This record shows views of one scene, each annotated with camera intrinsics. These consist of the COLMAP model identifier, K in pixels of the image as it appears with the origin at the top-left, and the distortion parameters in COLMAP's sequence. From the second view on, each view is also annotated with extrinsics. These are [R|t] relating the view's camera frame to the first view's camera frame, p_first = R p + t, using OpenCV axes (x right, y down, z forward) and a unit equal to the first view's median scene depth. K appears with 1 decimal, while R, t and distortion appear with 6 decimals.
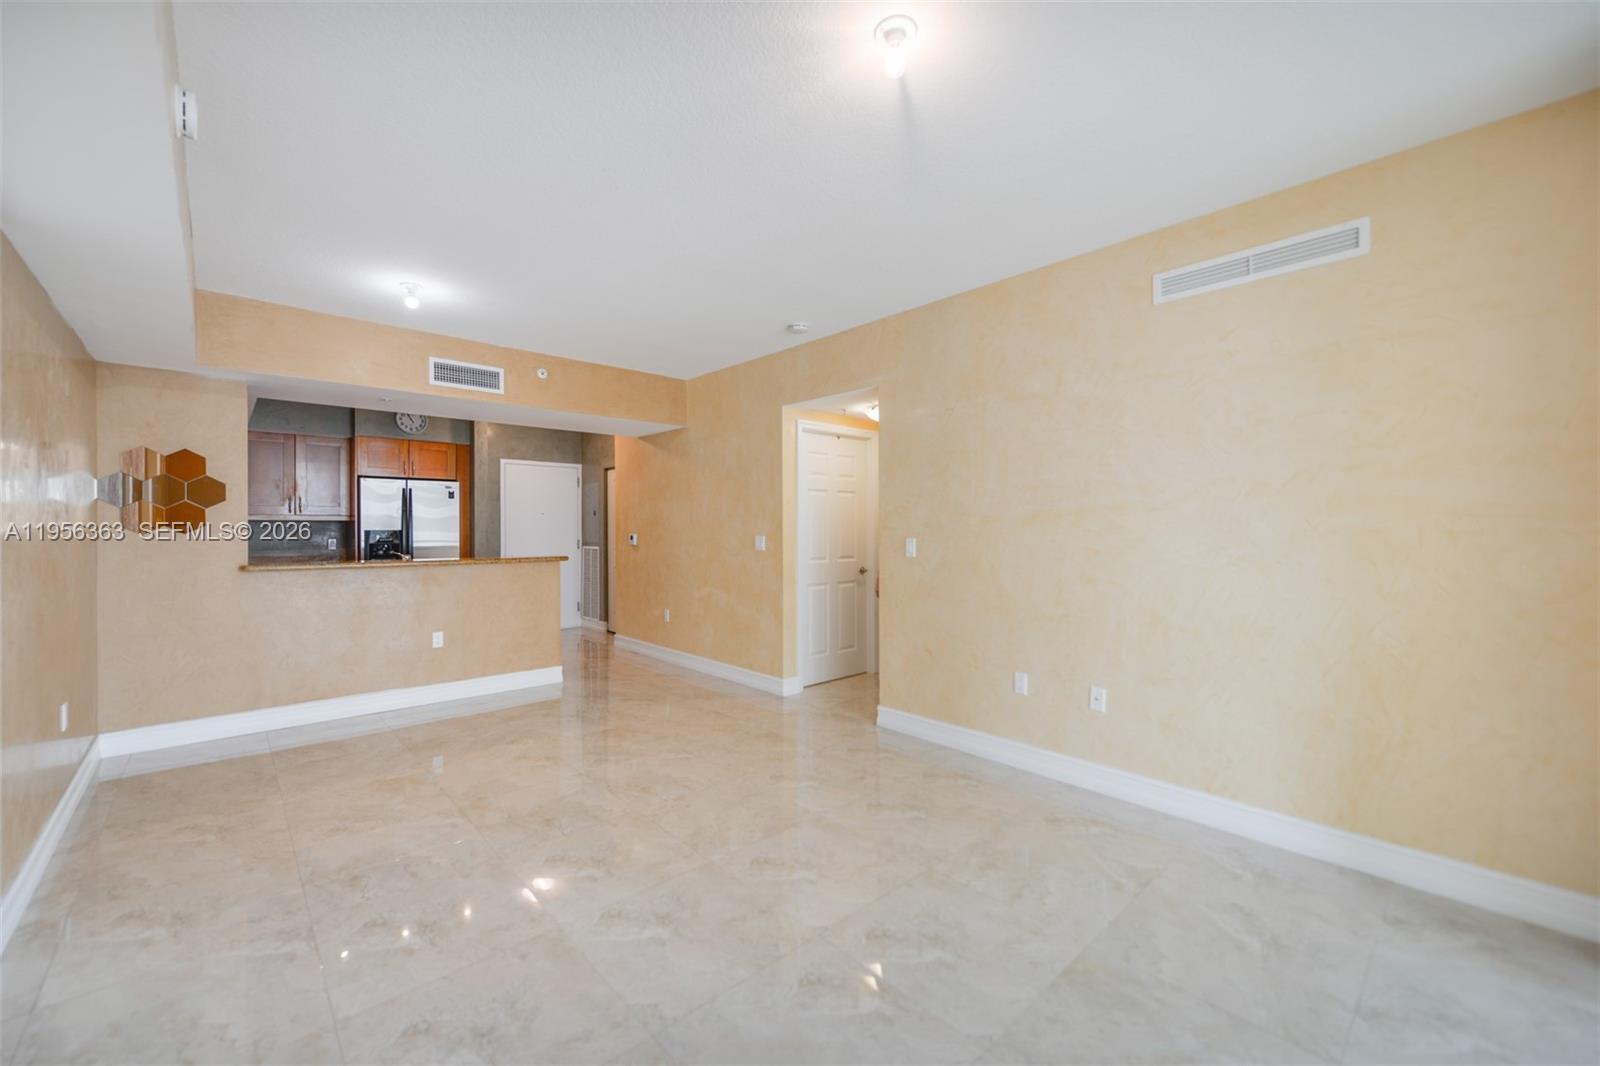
lens RADIAL K [[629.4, 0, 802.2], [0, 629.4, 524.9], [0, 0, 1]] dist [-0.014796, -0.000246]
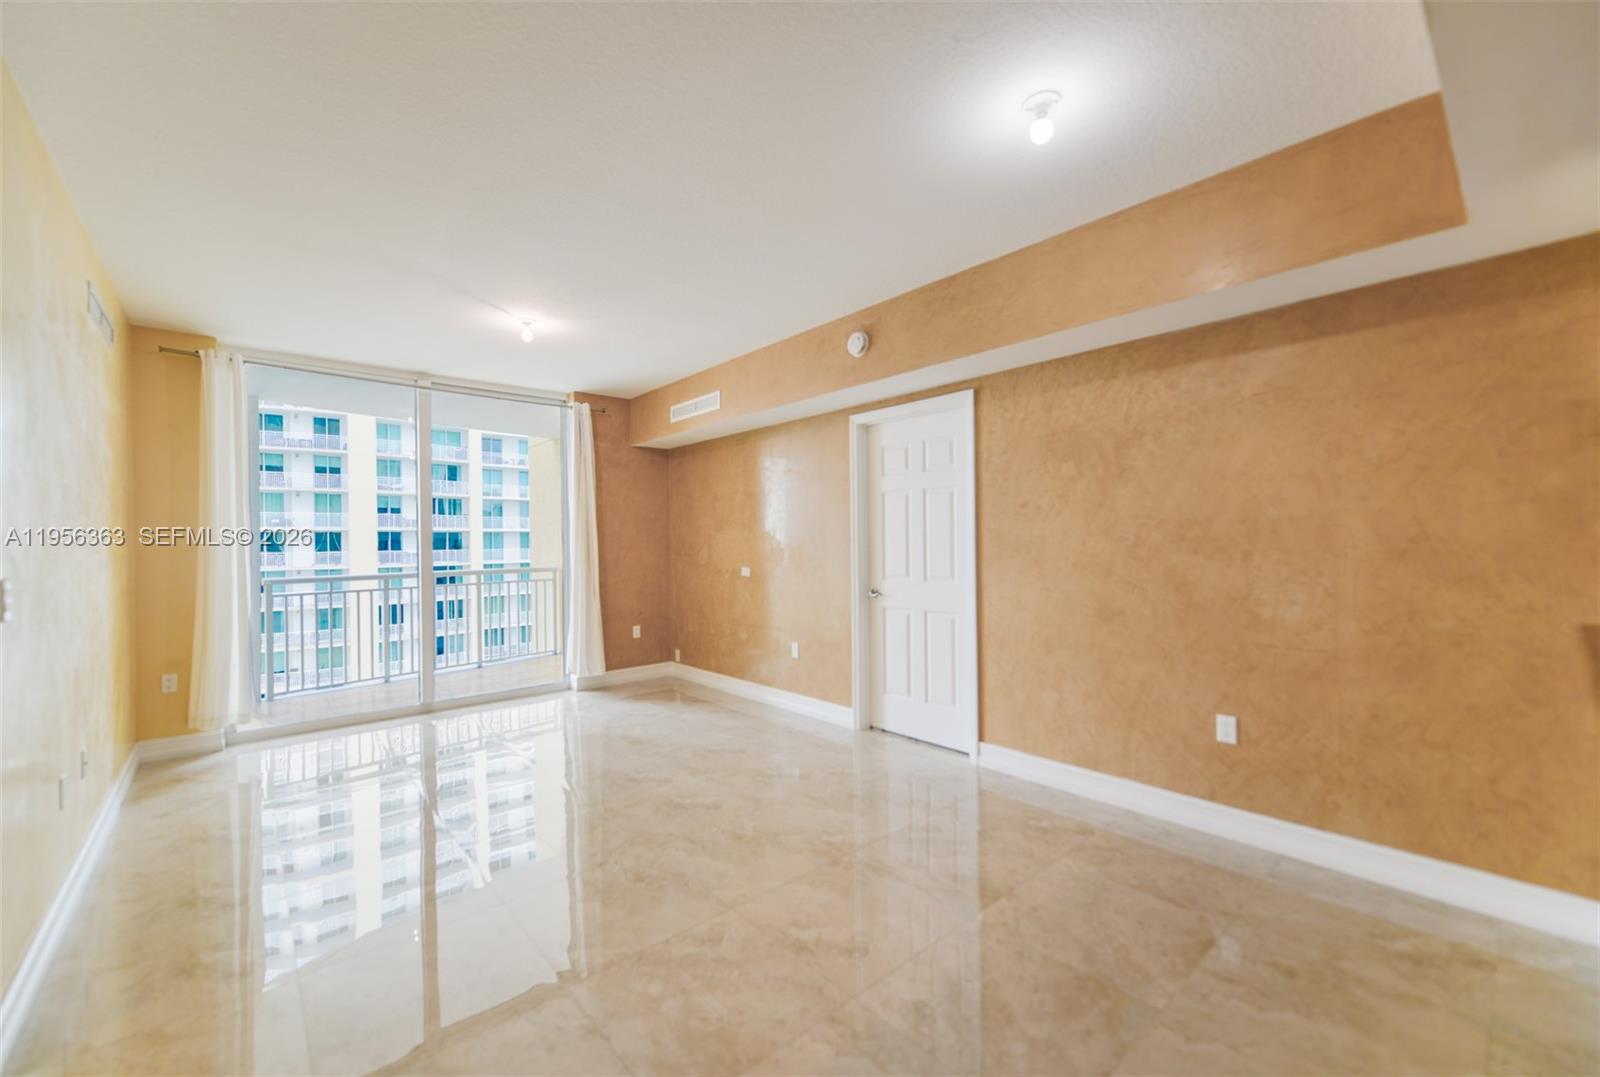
lens RADIAL K [[642.5, 0, 796.4], [0, 642.5, 545.5], [0, 0, 1]] dist [-0.000943, -0.000307]
pose [[-0.999366, 0.014238, 0.032632, -0.376026], [0.014216, 0.999899, -0.000917, 0.005958], [-0.032642, -0.000453, -0.999467, 1.411175]]
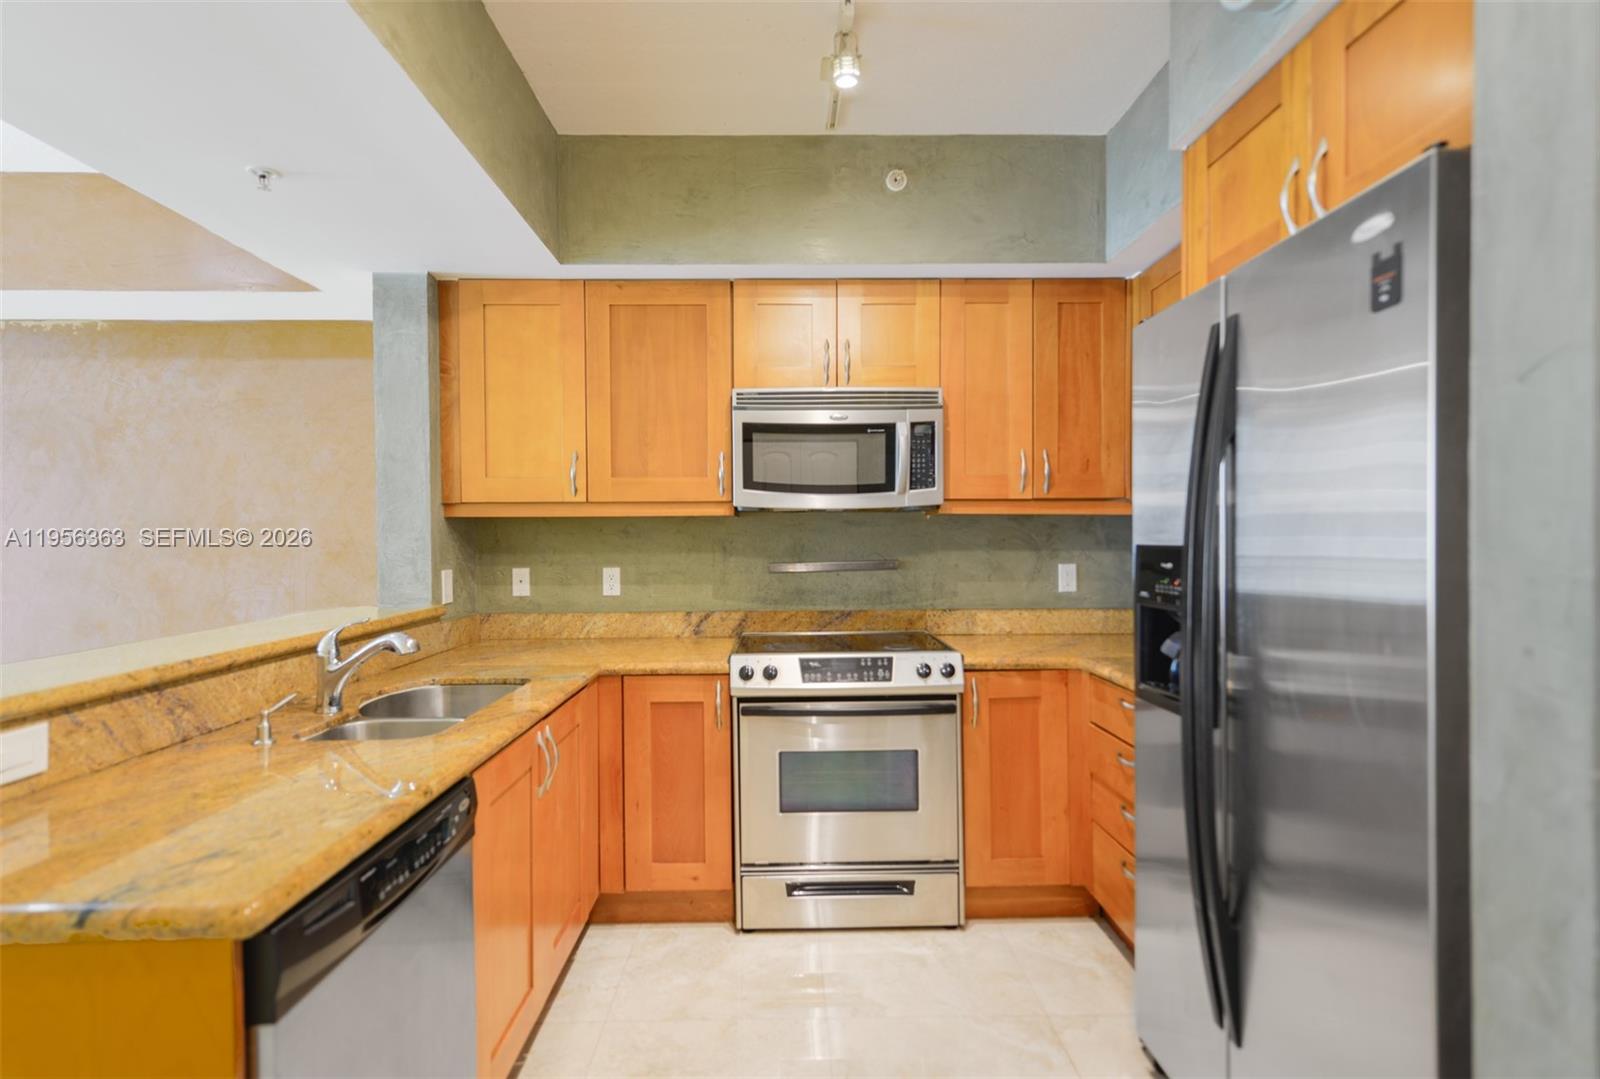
lens RADIAL K [[795.4, 0, 799.7], [0, 795.4, 547.5], [0, 0, 1]] dist [0.012200, 0.000026]
pose [[-0.669426, 0.016864, -0.742688, -0.609675], [0.012485, 0.999857, 0.011450, 0.008004], [0.742774, -0.001607, -0.669540, 1.751928]]
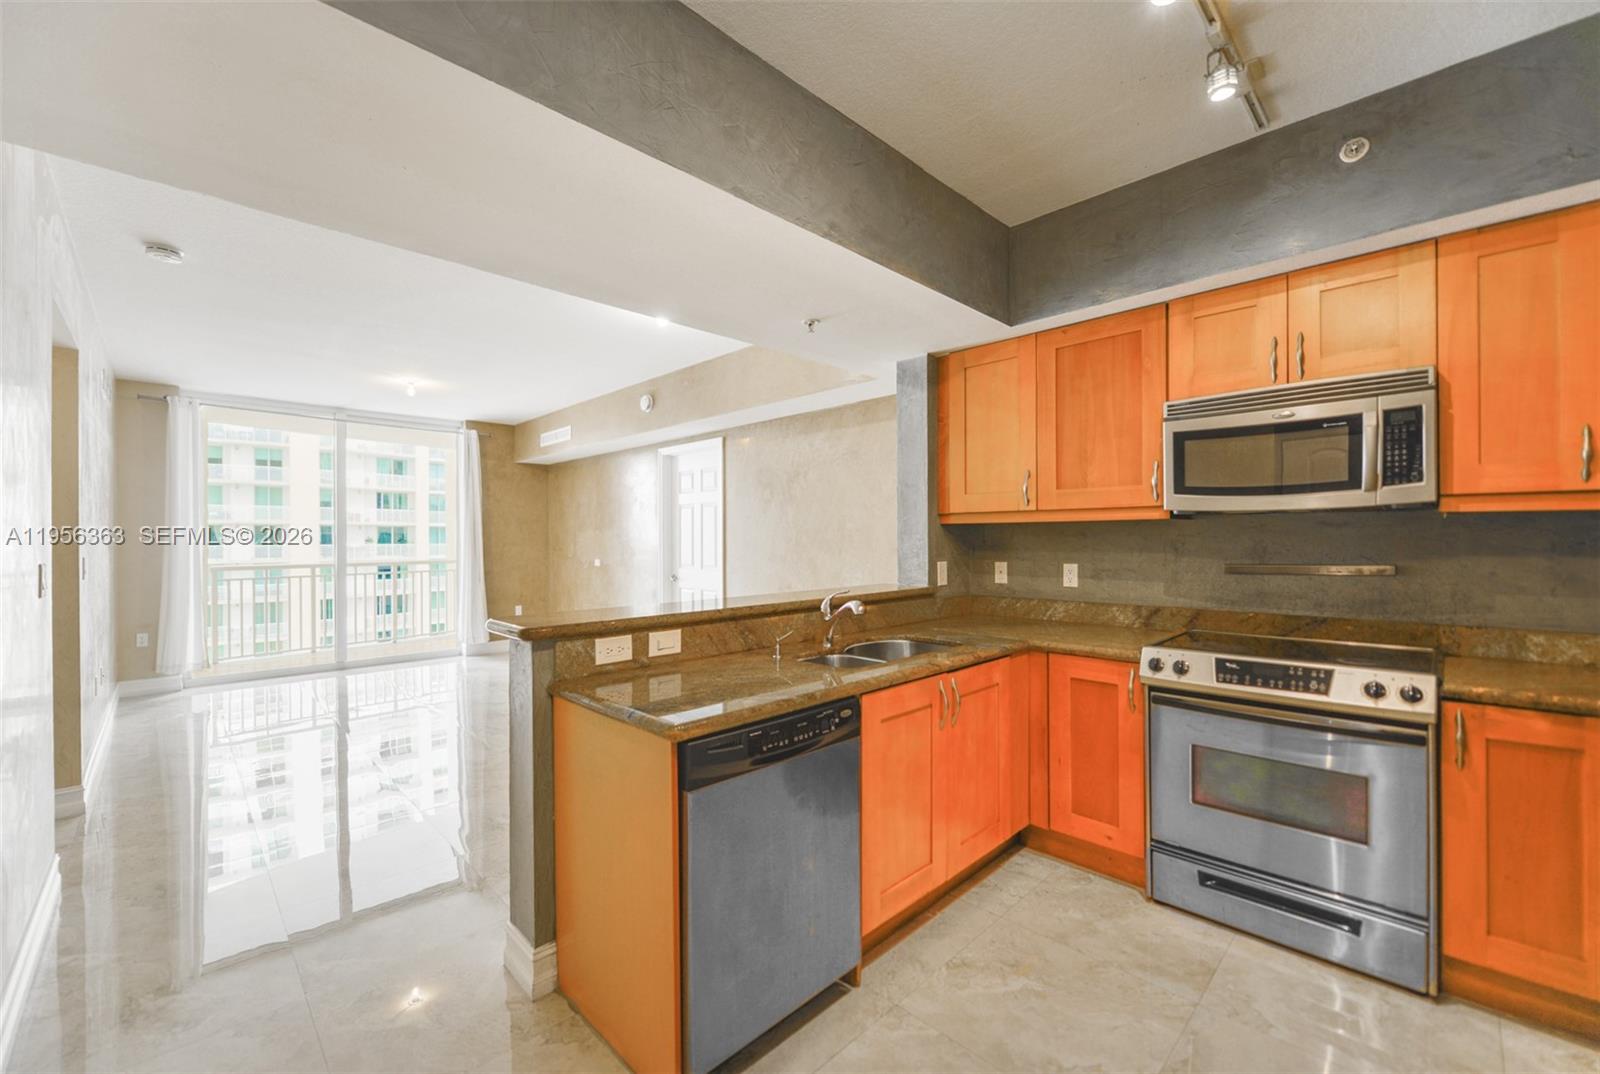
lens RADIAL K [[645.3, 0, 796.5], [0, 645.3, 540.7], [0, 0, 1]] dist [-0.011042, -0.000137]
pose [[-0.999633, 0.006323, -0.026351, -0.730239], [0.006419, 0.999973, -0.003546, 0.007823], [0.026328, -0.003714, -0.999646, 1.847108]]
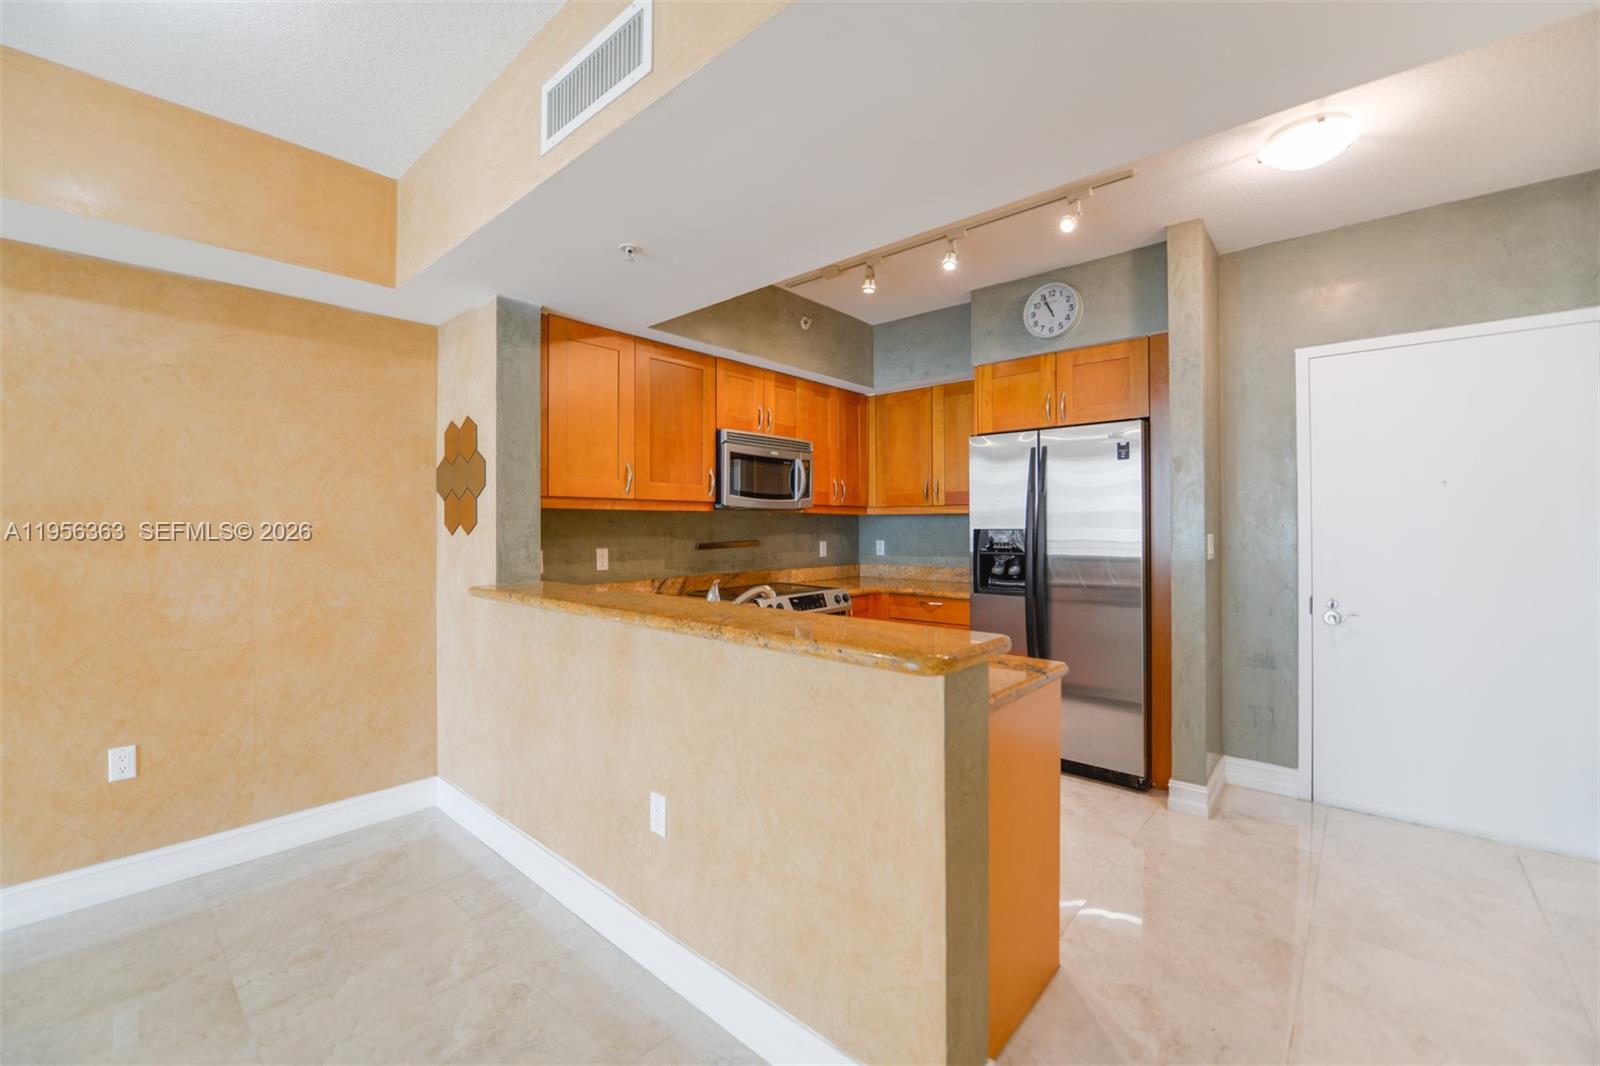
lens RADIAL K [[629.4, 0, 802.2], [0, 629.4, 524.9], [0, 0, 1]] dist [-0.014796, -0.000246]
pose [[0.082142, 0.000907, -0.996620, -0.220567], [0.009018, 0.999958, 0.001653, 0.004849], [0.996580, -0.009123, 0.082131, 1.251502]]
